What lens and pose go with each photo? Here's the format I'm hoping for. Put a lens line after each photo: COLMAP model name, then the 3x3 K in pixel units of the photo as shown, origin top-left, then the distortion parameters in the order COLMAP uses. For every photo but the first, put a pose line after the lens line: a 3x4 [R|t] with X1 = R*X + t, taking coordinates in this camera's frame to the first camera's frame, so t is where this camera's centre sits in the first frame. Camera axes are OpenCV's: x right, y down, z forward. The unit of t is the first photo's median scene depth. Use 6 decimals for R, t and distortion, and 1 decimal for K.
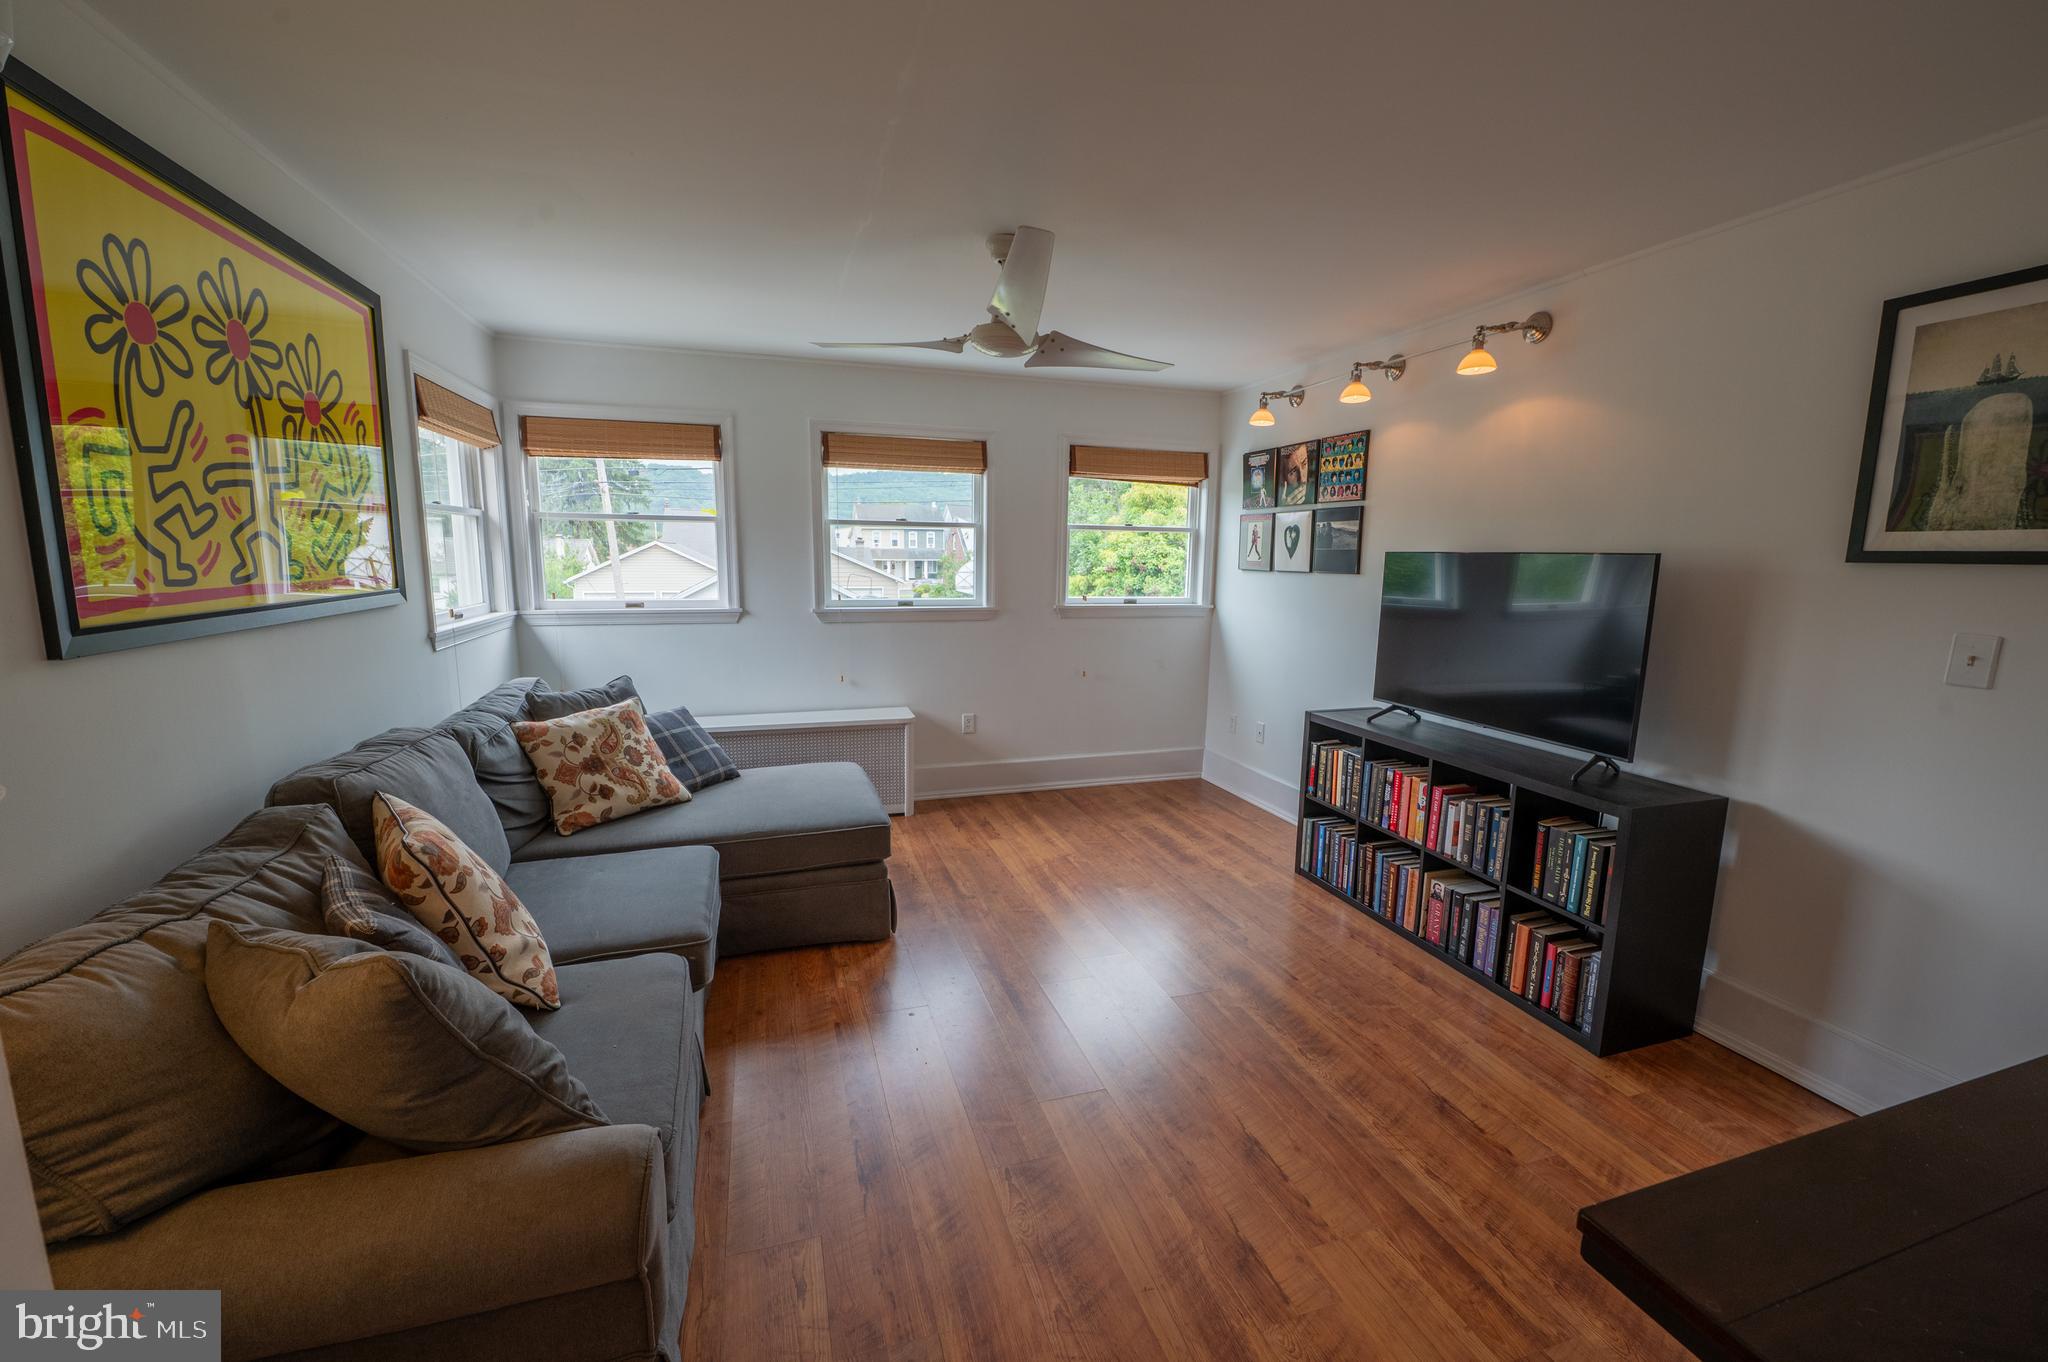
lens RADIAL K [[808.6, 0, 1018.7], [0, 808.6, 679.2], [0, 0, 1]] dist [-0.008844, 0.000026]
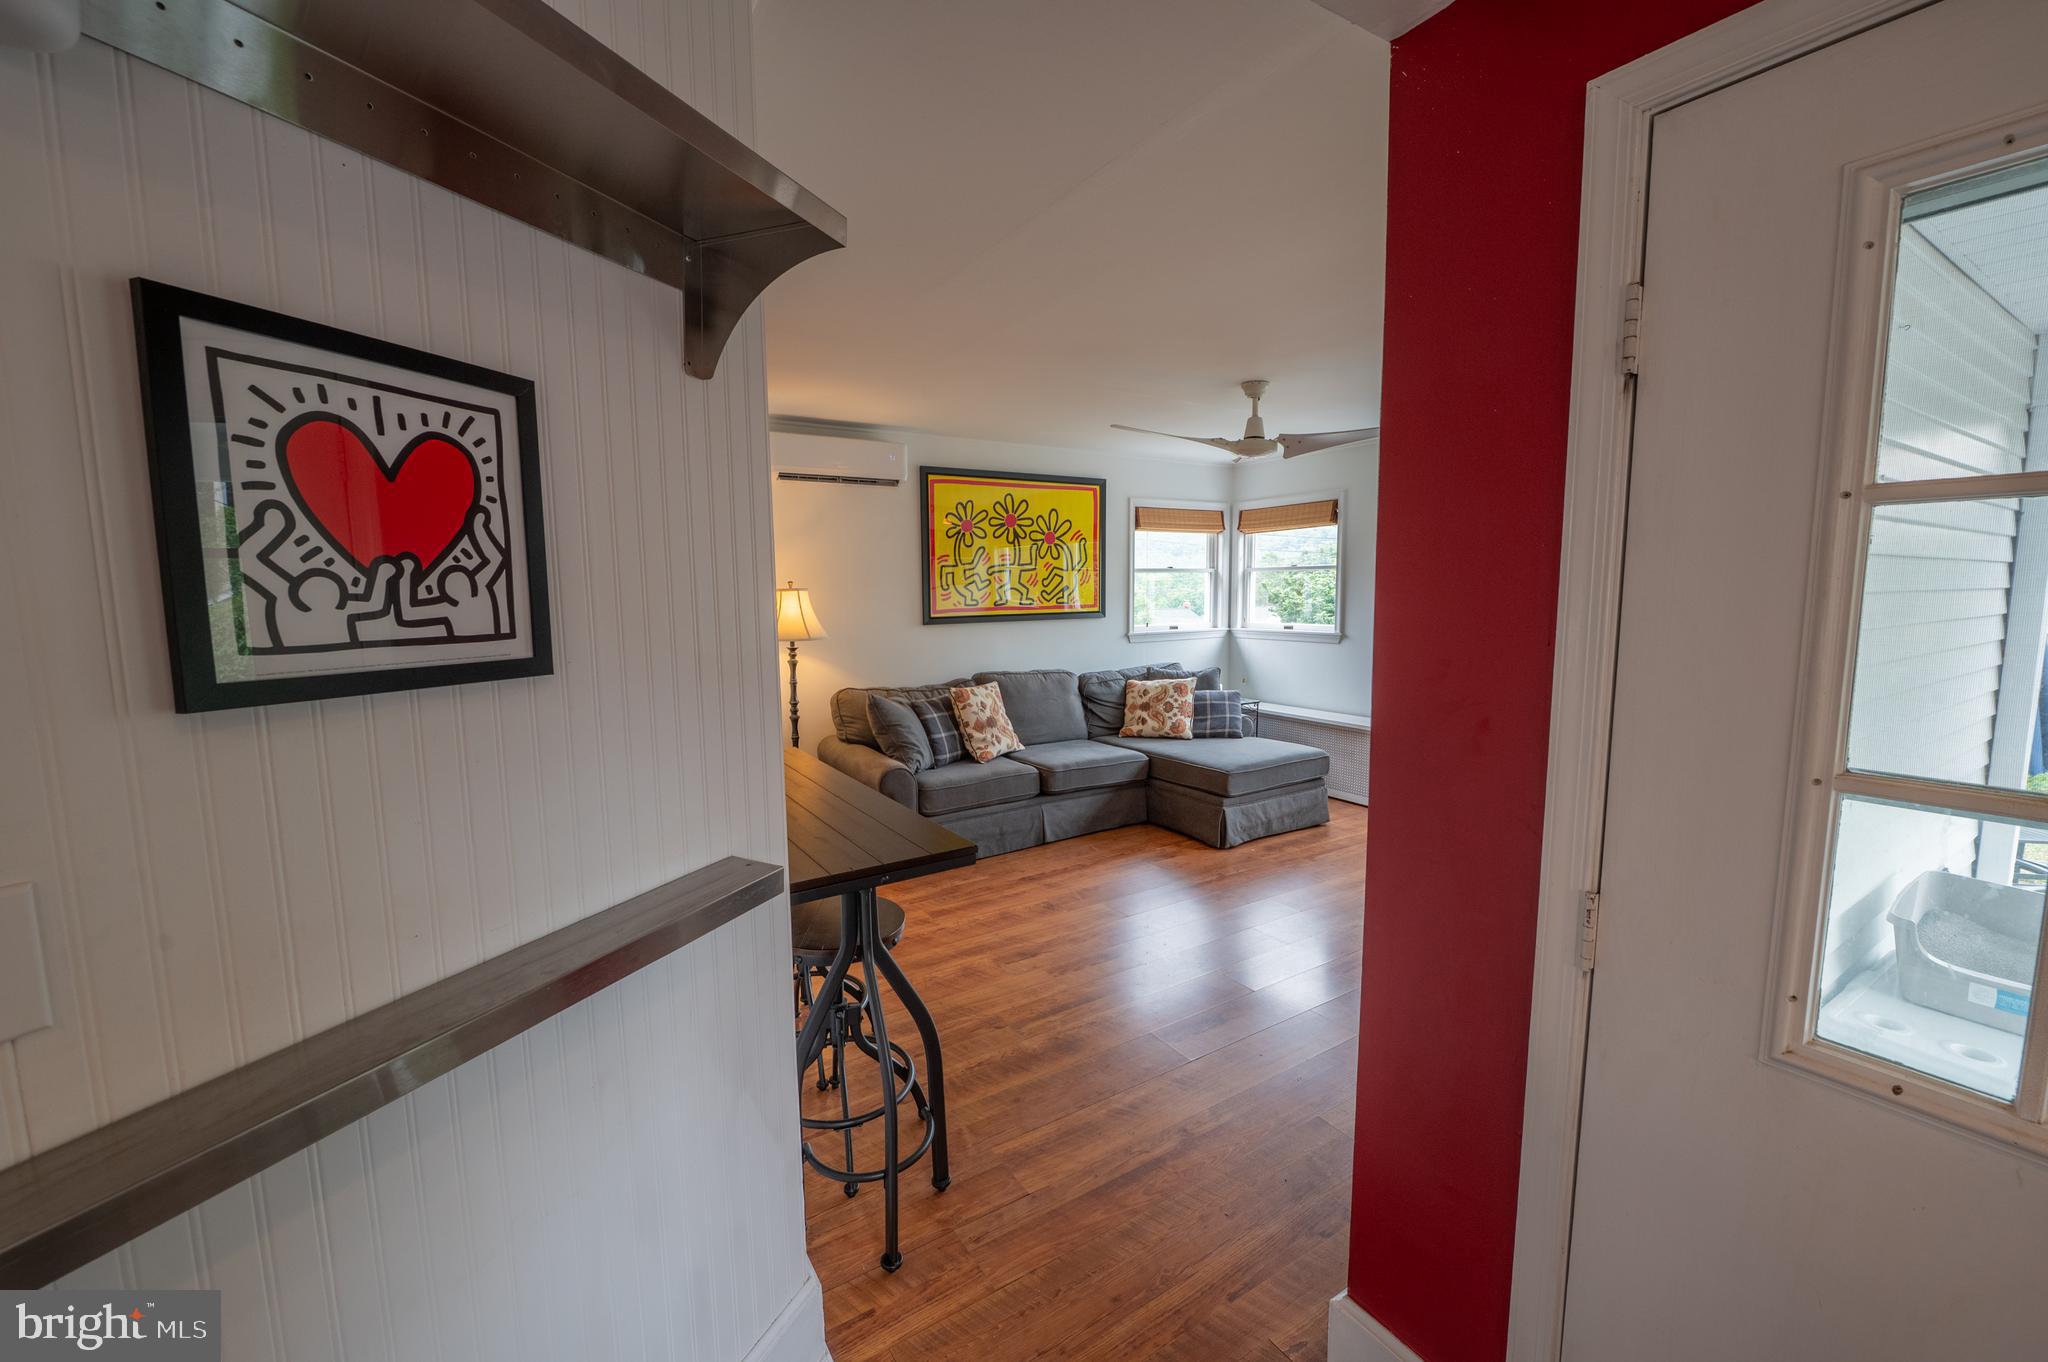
lens RADIAL K [[808.6, 0, 1018.7], [0, 808.6, 679.2], [0, 0, 1]] dist [-0.008844, 0.000026]
pose [[0.239798, 0.079808, -0.967537, 1.465728], [-0.134626, 0.989720, 0.048271, -0.008332], [0.961443, 0.118680, 0.248077, 0.304773]]
